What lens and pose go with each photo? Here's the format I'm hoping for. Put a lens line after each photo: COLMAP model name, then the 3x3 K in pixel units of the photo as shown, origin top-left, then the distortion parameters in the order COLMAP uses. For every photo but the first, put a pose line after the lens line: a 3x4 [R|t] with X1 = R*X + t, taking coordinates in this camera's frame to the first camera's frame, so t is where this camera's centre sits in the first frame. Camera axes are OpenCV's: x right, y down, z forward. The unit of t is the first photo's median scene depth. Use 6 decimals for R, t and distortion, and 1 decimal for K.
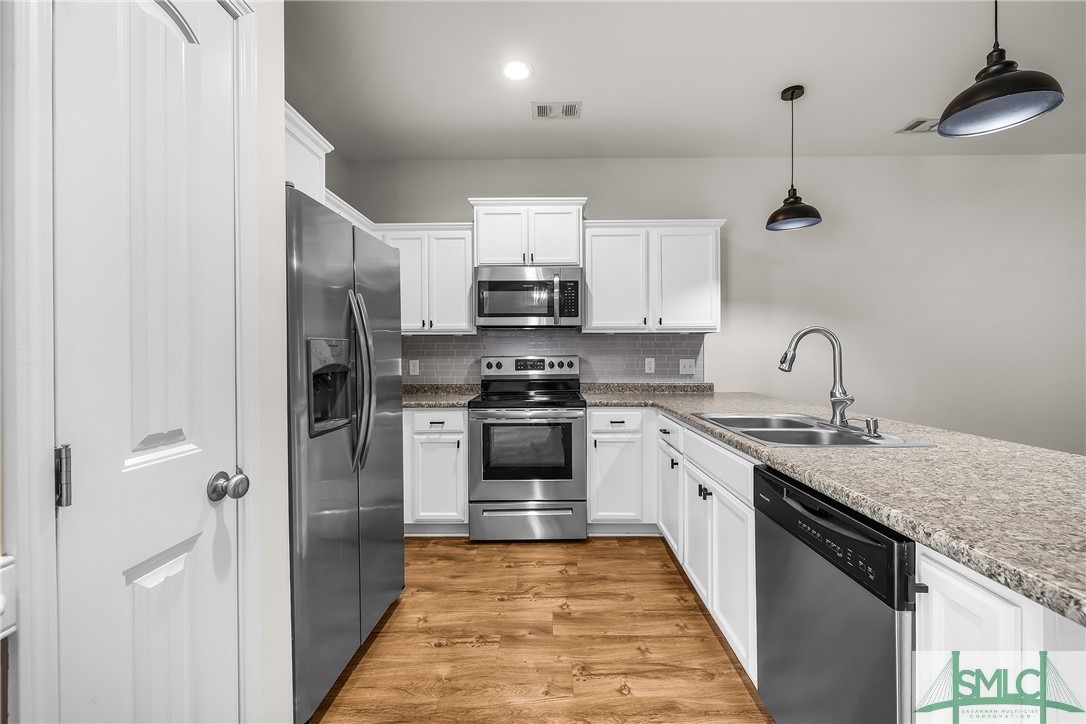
lens RADIAL K [[461.9, 0, 549.8], [0, 461.9, 353.2], [0, 0, 1]] dist [-0.004118, 0.001880]
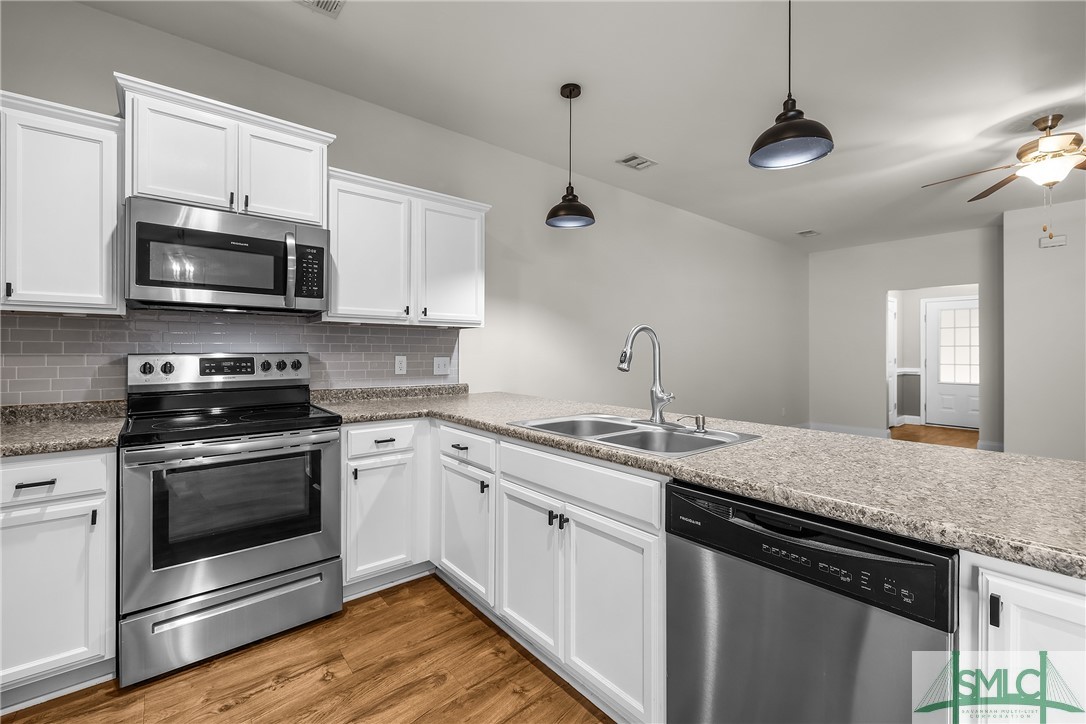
lens RADIAL K [[461.9, 0, 544.5], [0, 461.9, 348.0], [0, 0, 1]] dist [-0.004118, 0.001880]
pose [[0.765636, 0.011243, 0.643176, -0.141719], [-0.007895, 0.999936, -0.008081, 0.001097], [-0.643225, 0.001109, 0.765676, 0.249418]]
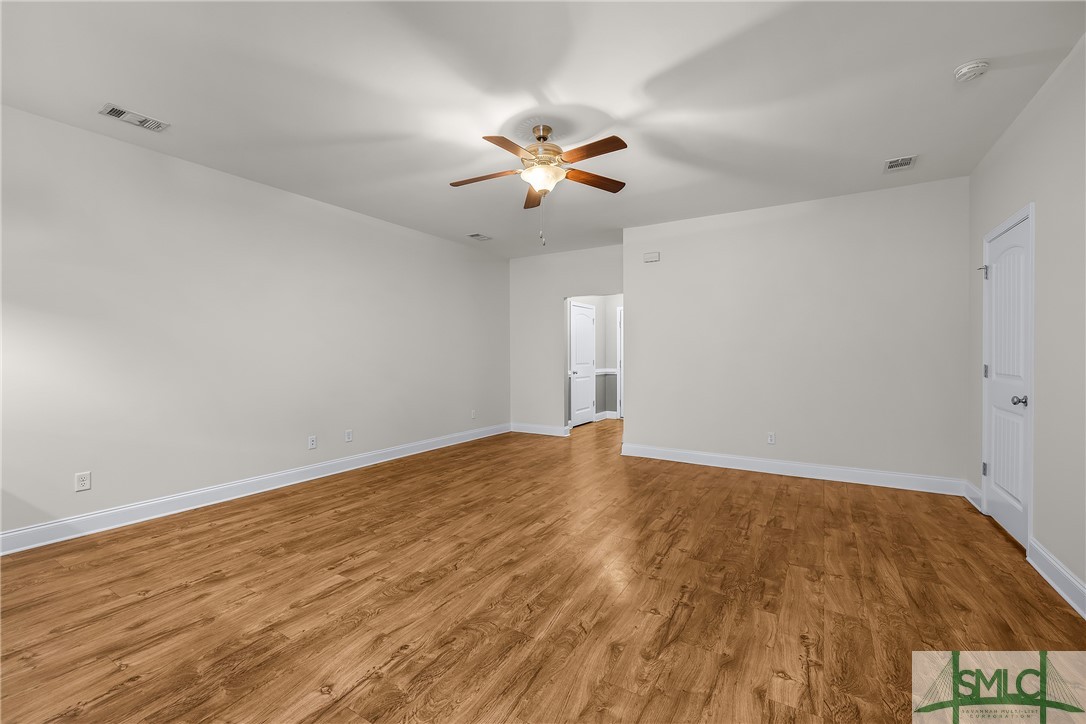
lens RADIAL K [[461.9, 0, 539.8], [0, 461.9, 354.2], [0, 0, 1]] dist [-0.004118, 0.001880]
pose [[0.523352, 0.004995, 0.852102, 0.484338], [-0.004211, 0.999986, -0.003276, -0.004687], [-0.852106, -0.001873, 0.523366, -0.254373]]
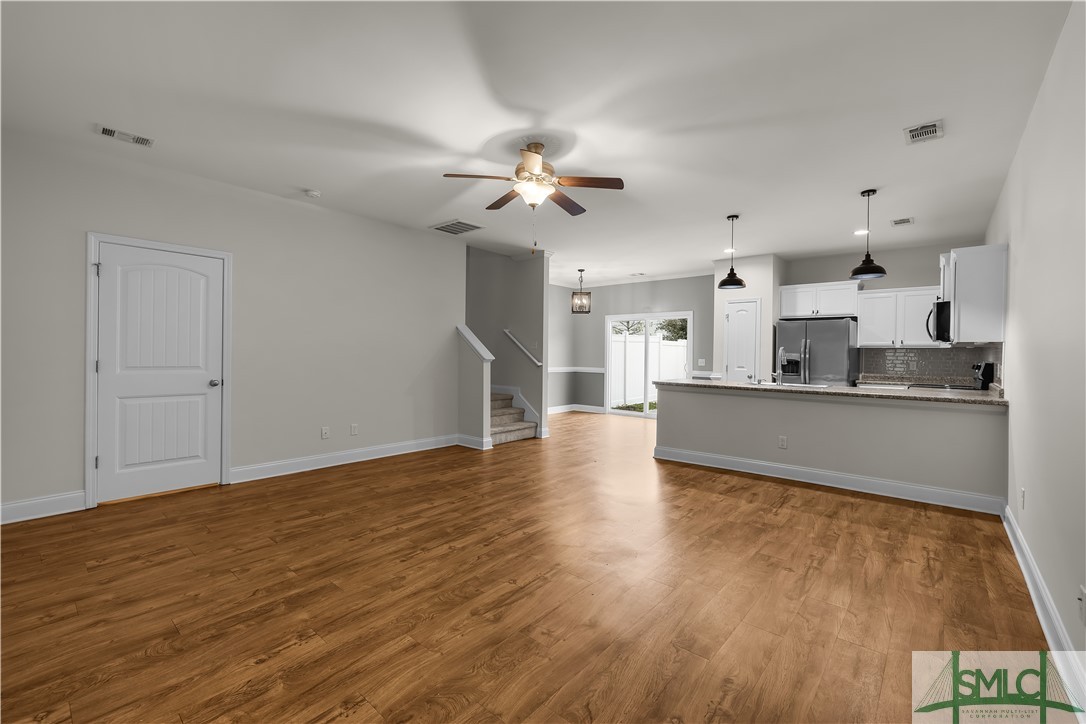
lens RADIAL K [[461.9, 0, 557.9], [0, 461.9, 360.3], [0, 0, 1]] dist [-0.004118, 0.001880]
pose [[-0.625802, 0.009352, -0.779926, 2.305108], [-0.006654, 0.999828, 0.017328, -0.013826], [0.779954, 0.016033, -0.625632, 1.102773]]
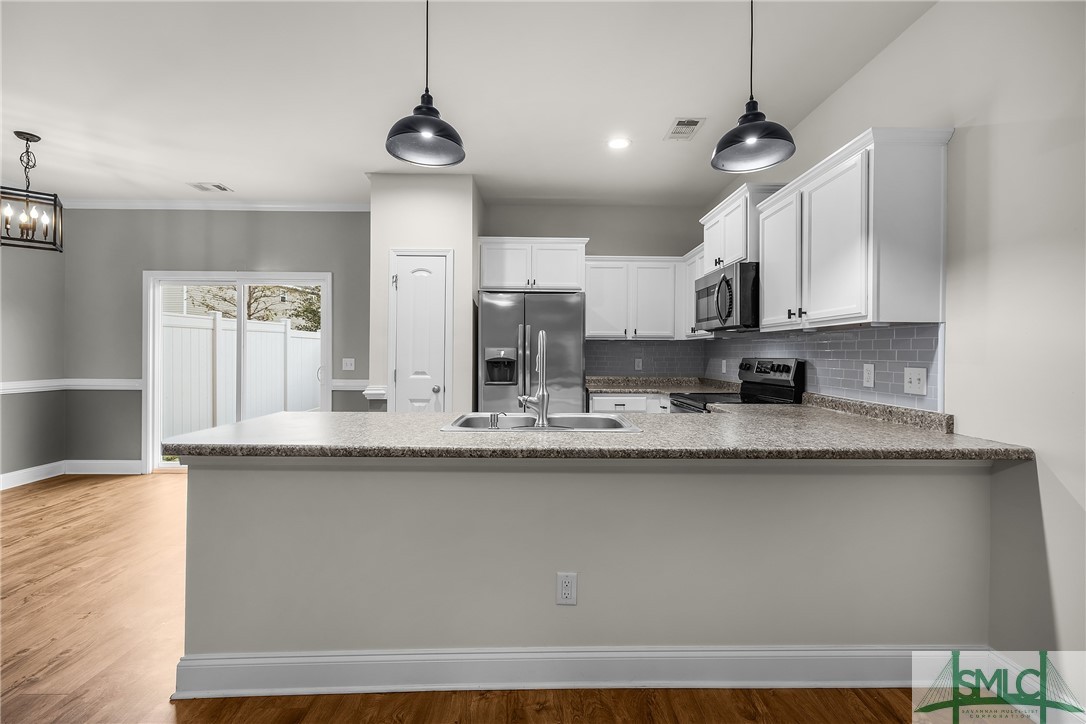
lens RADIAL K [[461.9, 0, 538.5], [0, 461.9, 355.2], [0, 0, 1]] dist [-0.004118, 0.001880]
pose [[0.002643, 0.010114, -0.999945, 1.061324], [-0.003784, 0.999942, 0.010104, -0.008570], [0.999989, 0.003757, 0.002682, 0.641659]]
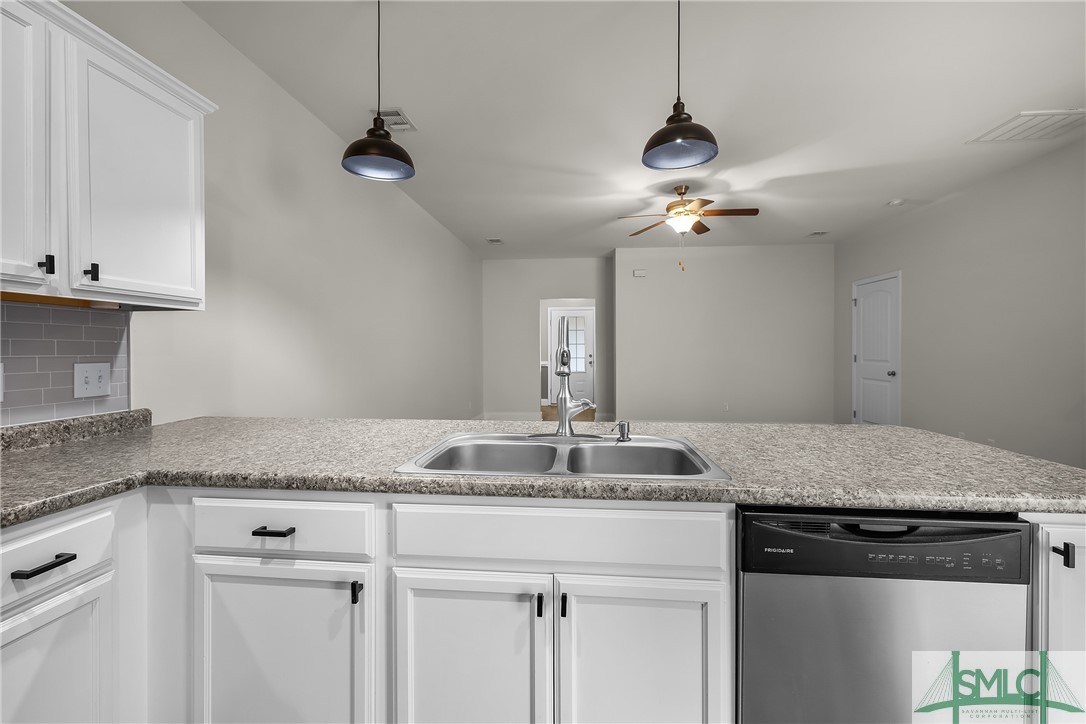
lens RADIAL K [[461.9, 0, 544.4], [0, 461.9, 348.6], [0, 0, 1]] dist [-0.004118, 0.001880]
pose [[0.094570, 0.007942, 0.995487, -0.138610], [-0.000683, 0.999968, -0.007913, 0.001857], [-0.995518, 0.000068, 0.094572, 0.624017]]
